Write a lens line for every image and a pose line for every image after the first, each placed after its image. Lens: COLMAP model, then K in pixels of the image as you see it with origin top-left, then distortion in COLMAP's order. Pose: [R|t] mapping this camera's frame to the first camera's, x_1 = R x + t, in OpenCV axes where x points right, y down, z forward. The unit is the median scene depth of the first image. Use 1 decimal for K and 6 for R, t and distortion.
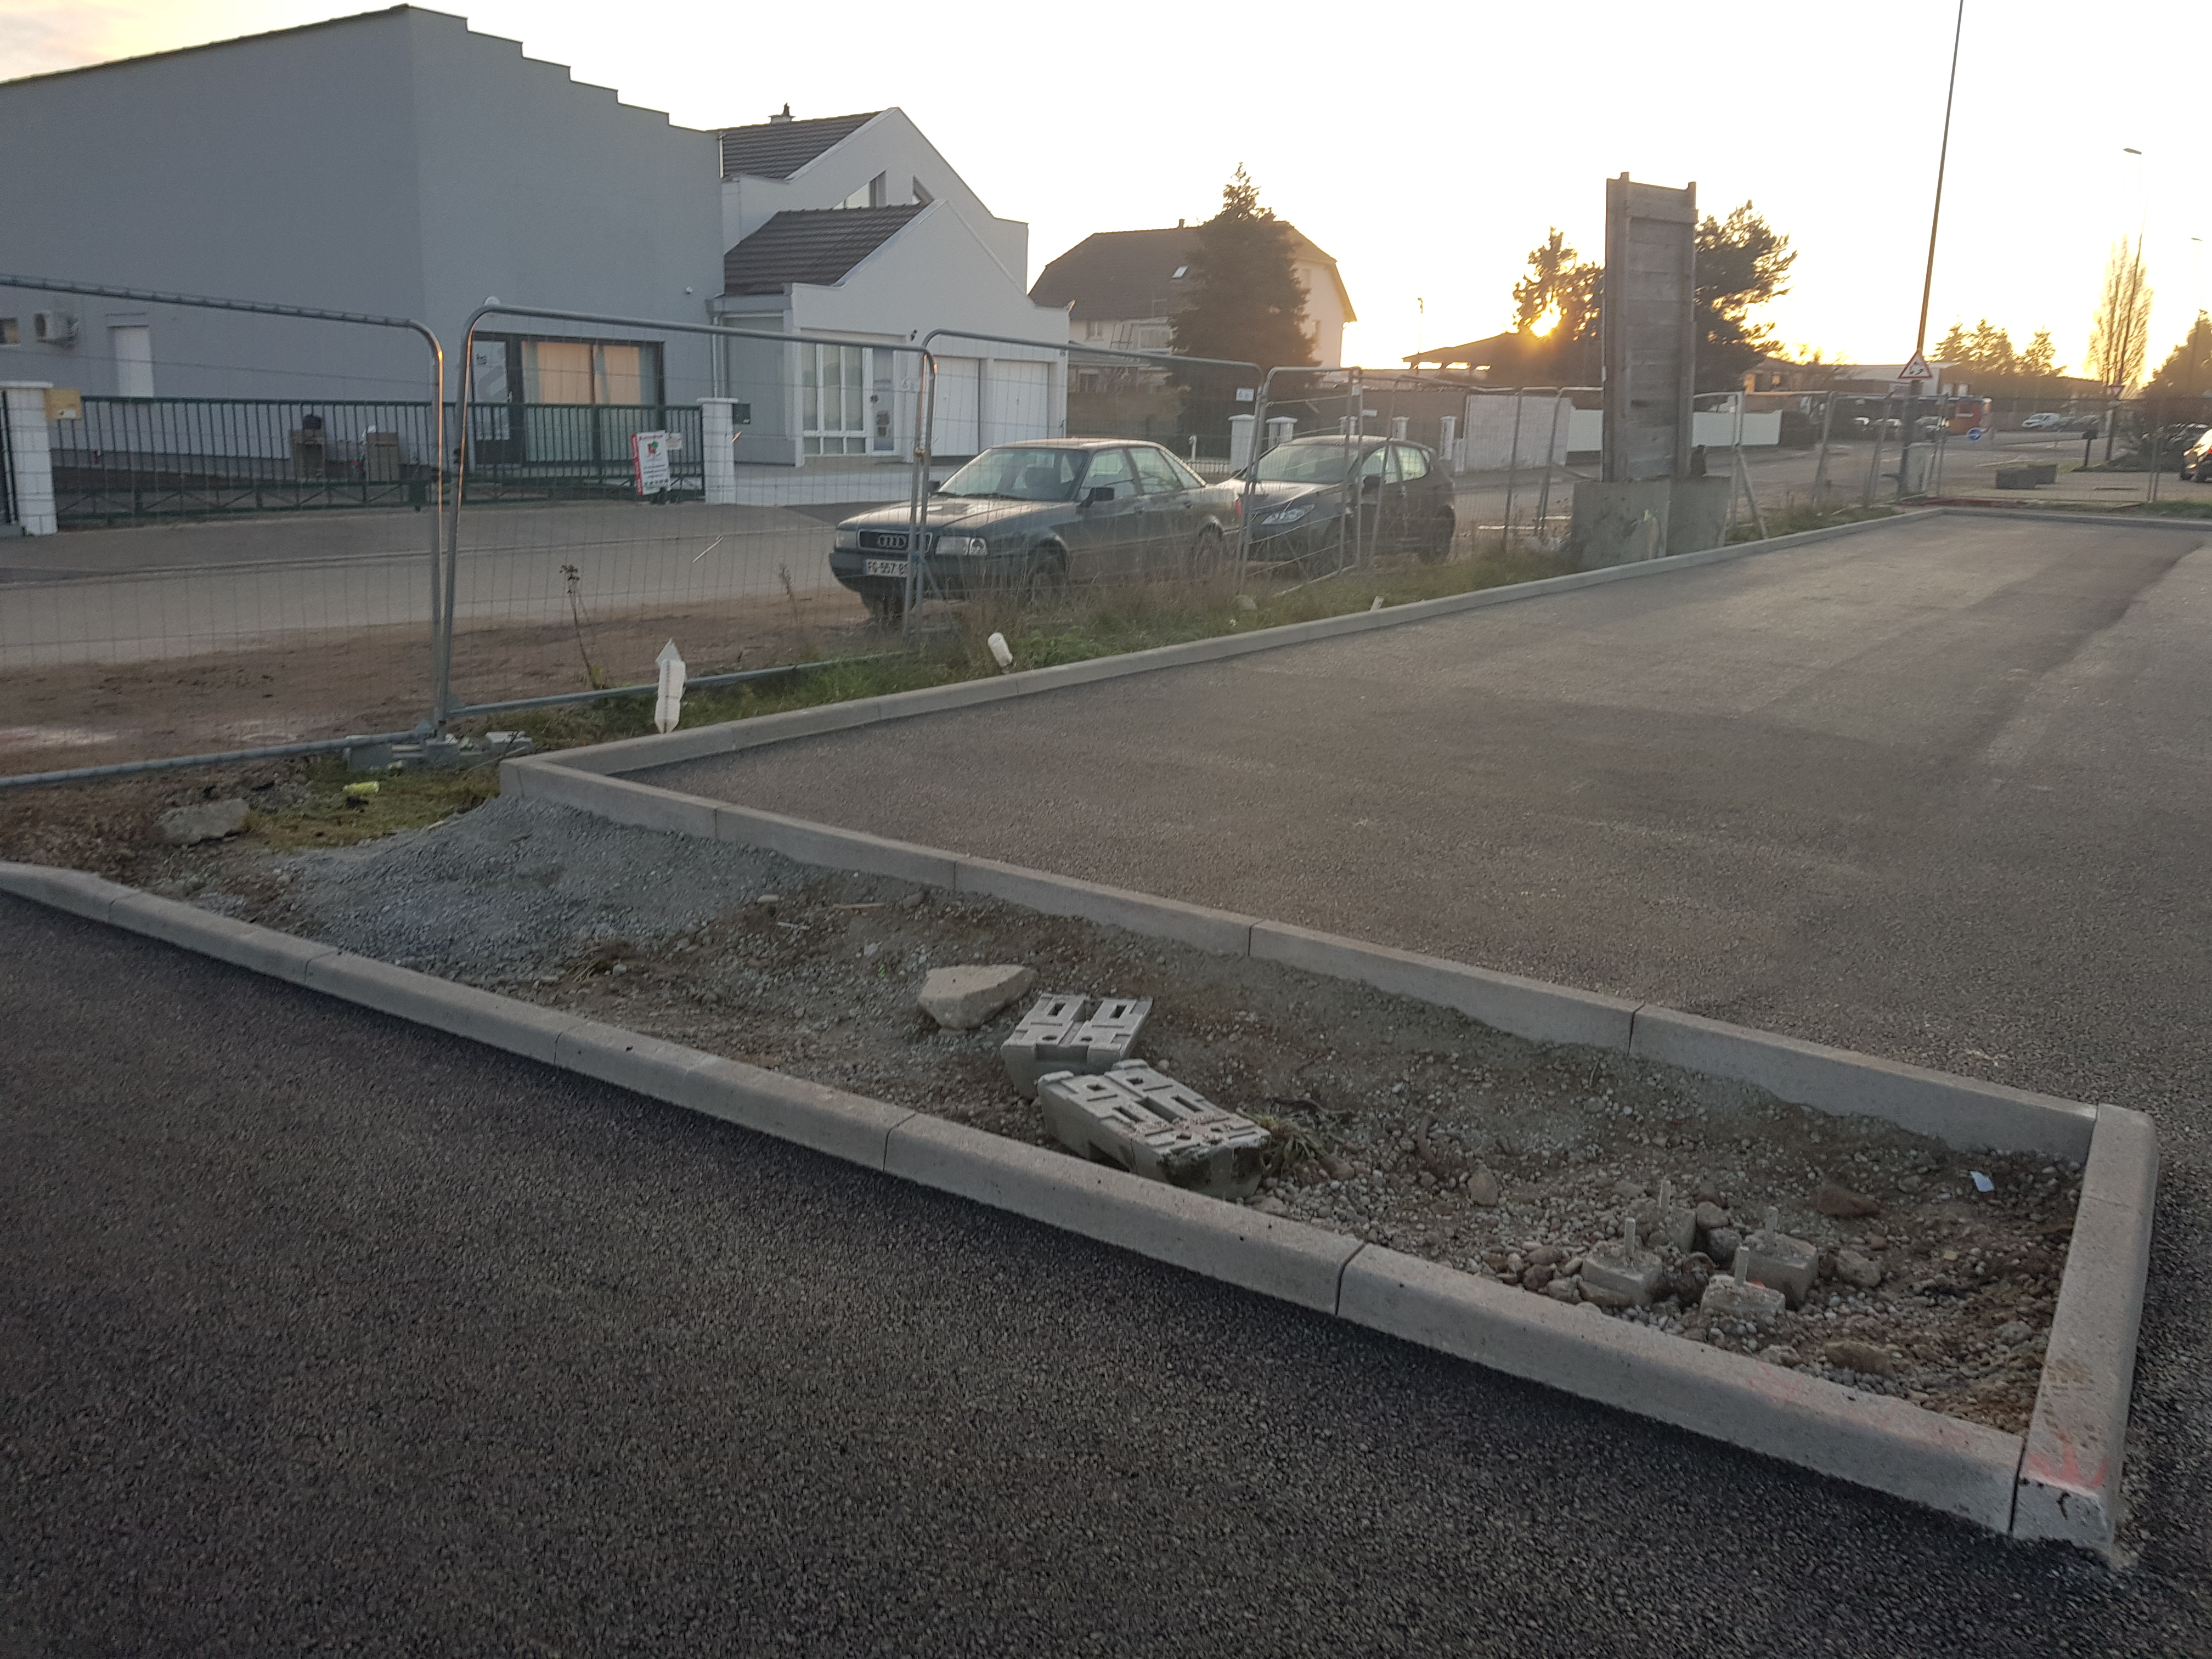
lens RADIAL K [[1717.0, 0, 1113.2], [0, 1717.0, 772.3], [0, 0, 1]] dist [0.095102, -0.195221]
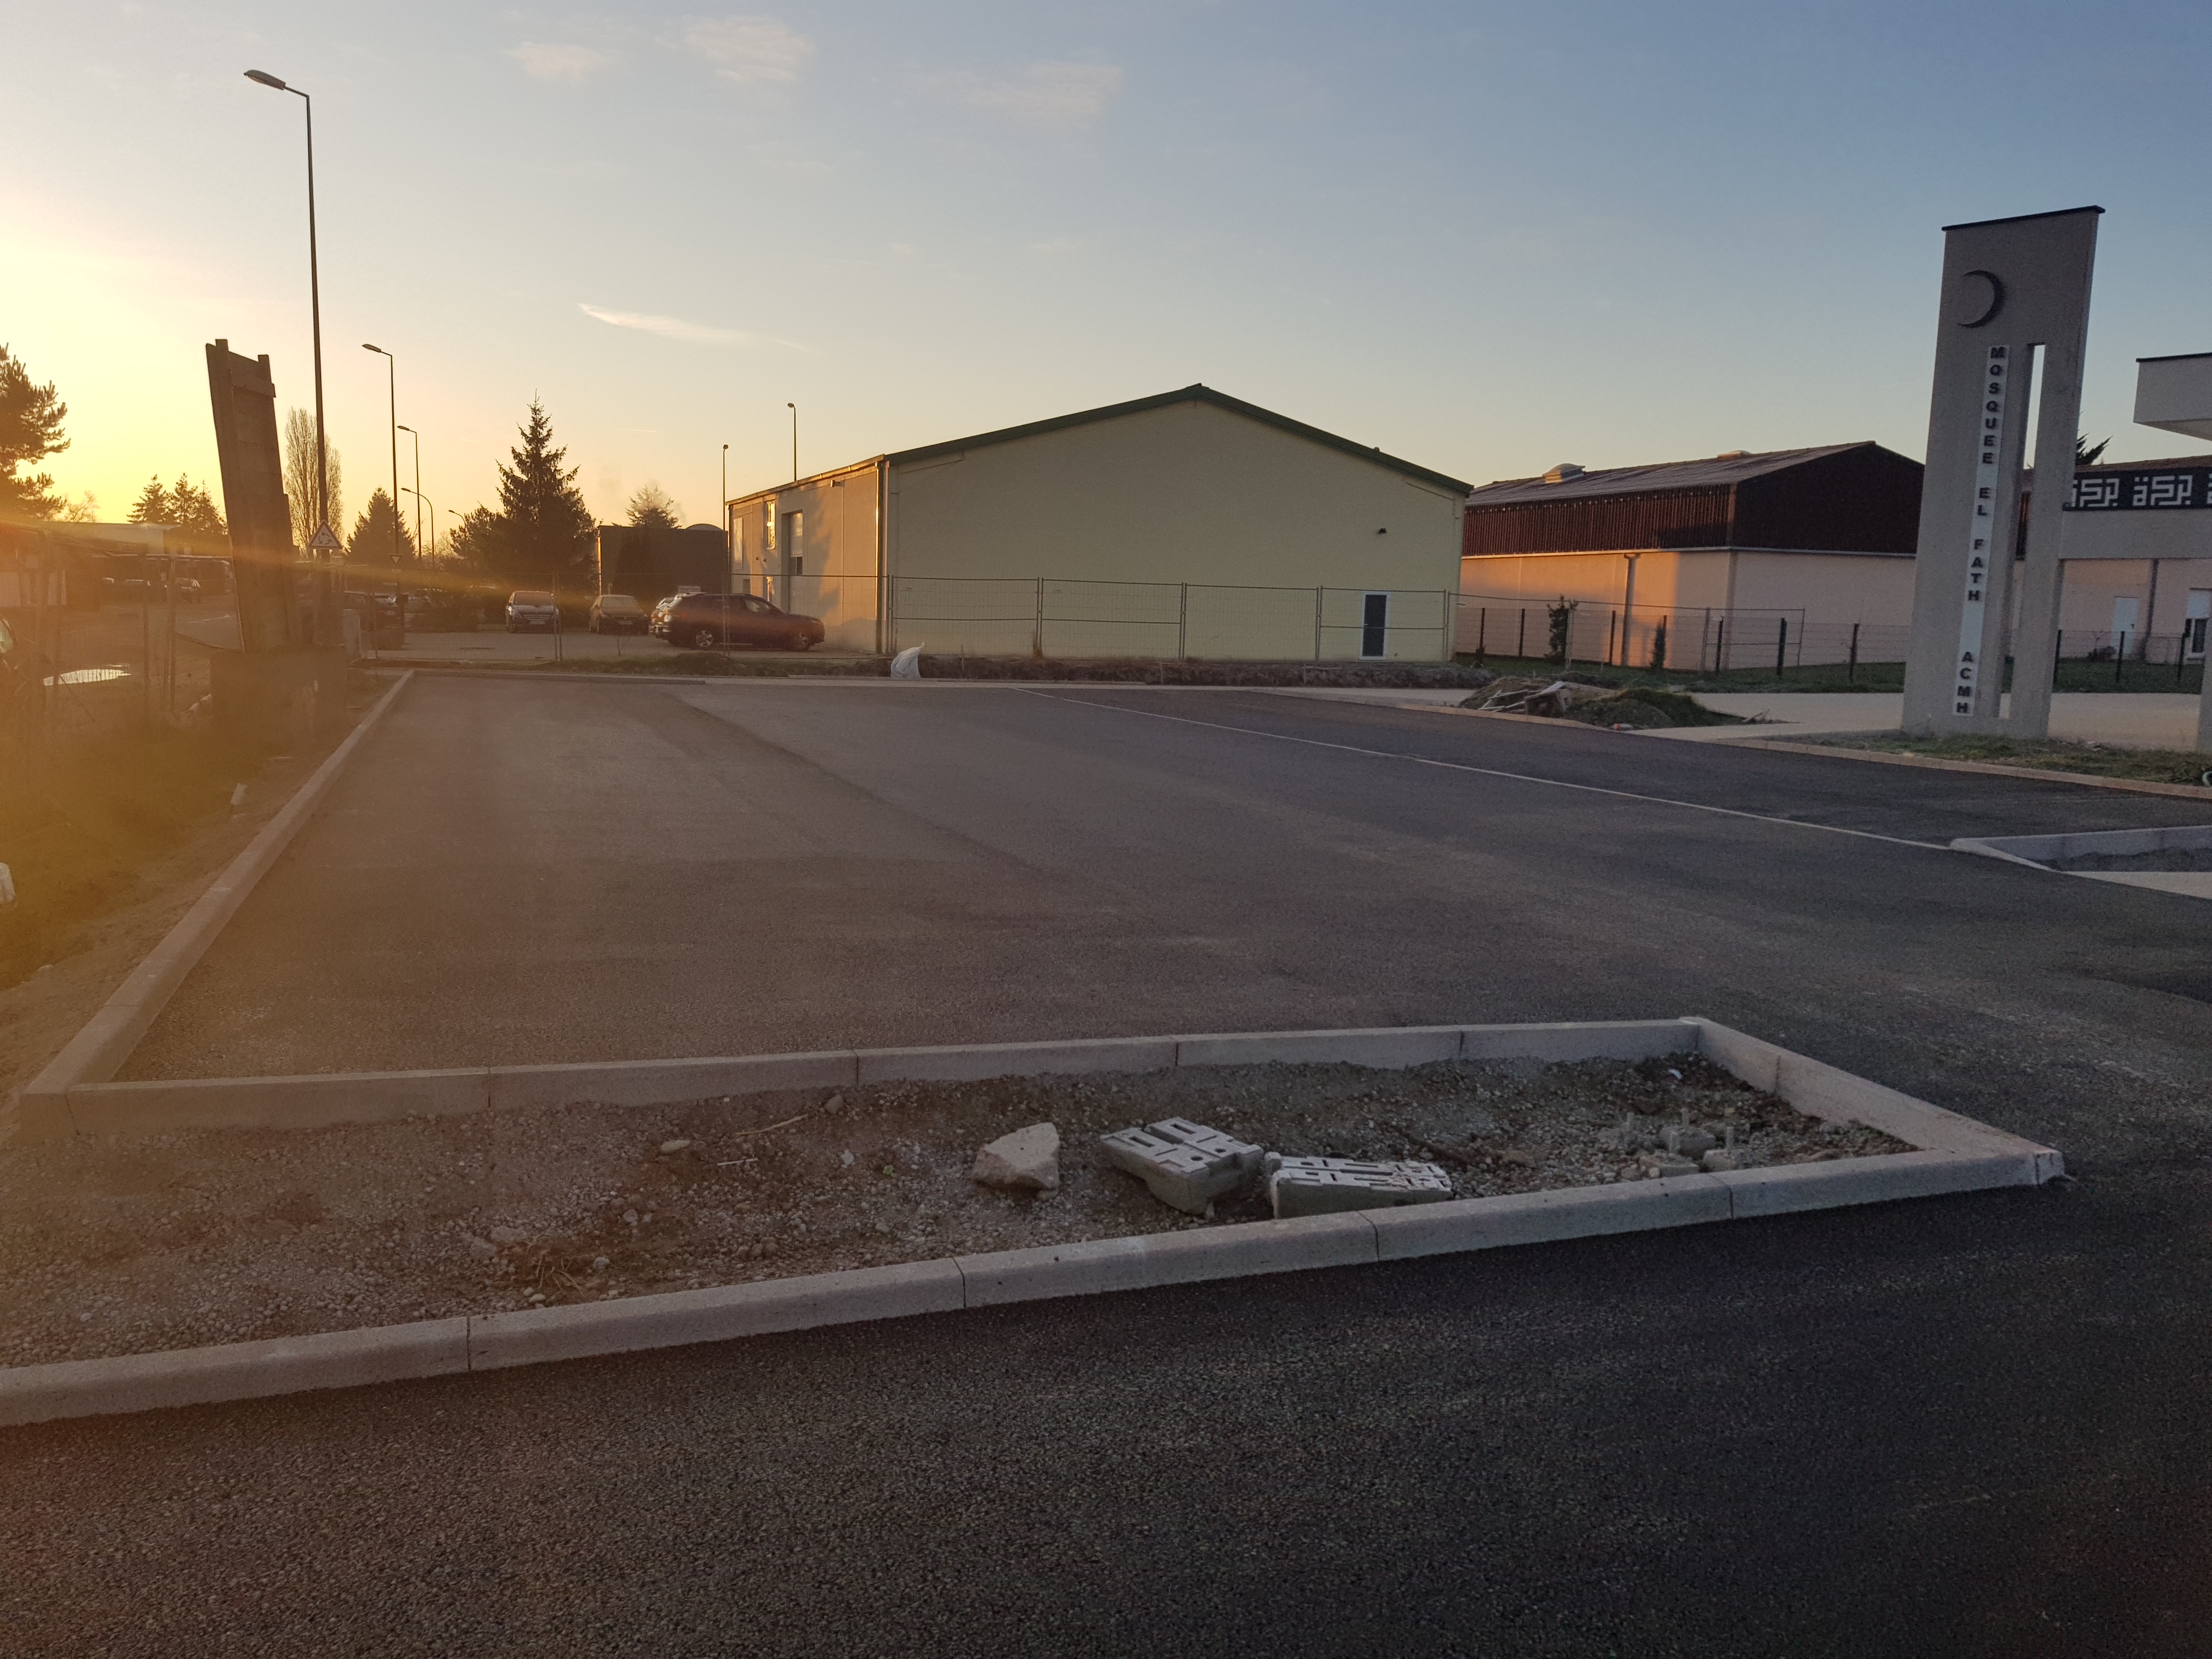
lens RADIAL K [[1667.5, 0, 1094.0], [0, 1667.5, 813.5], [0, 0, 1]] dist [0.076669, -0.126138]
pose [[0.602256, -0.092157, 0.792966, -0.458032], [0.142638, 0.989752, 0.006694, -0.044742], [-0.785457, 0.109075, 0.609229, 0.165554]]
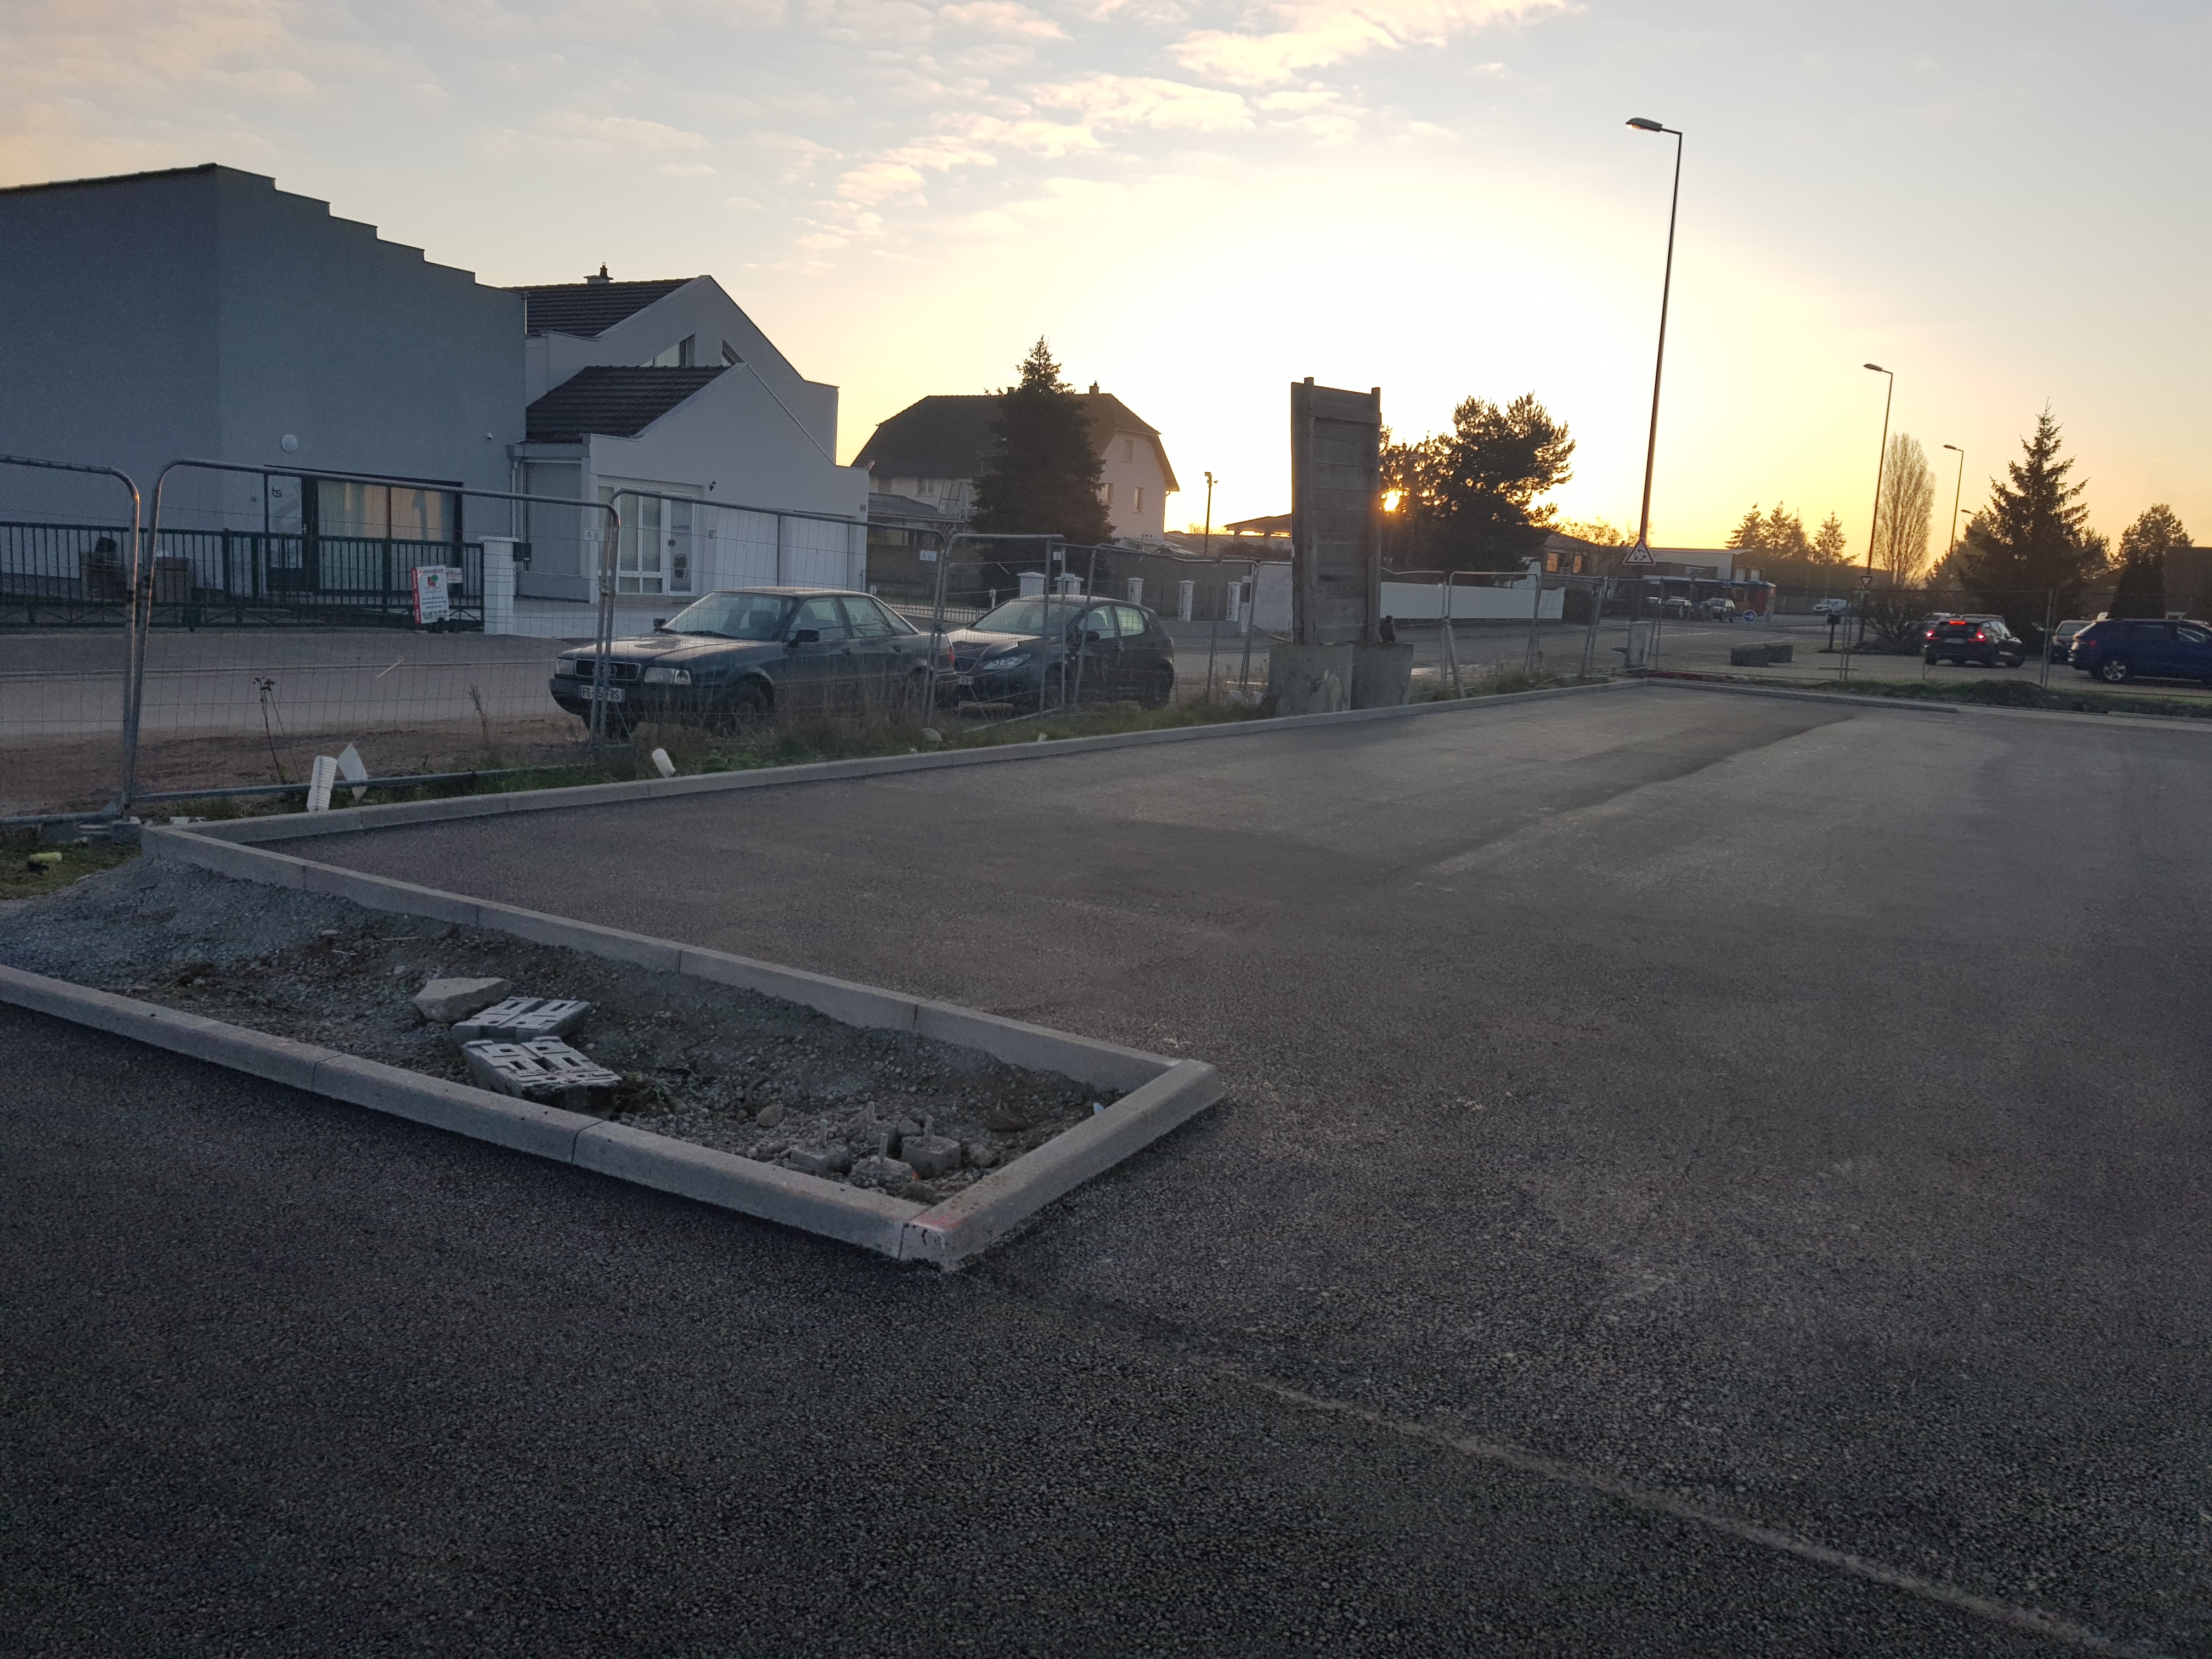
lens RADIAL K [[1667.5, 0, 1094.0], [0, 1667.5, 813.5], [0, 0, 1]] dist [0.076669, -0.126138]
pose [[0.995832, 0.025912, 0.087451, 0.150128], [-0.020668, 0.997963, -0.060351, 0.029314], [-0.088836, 0.058292, 0.994339, -0.175002]]
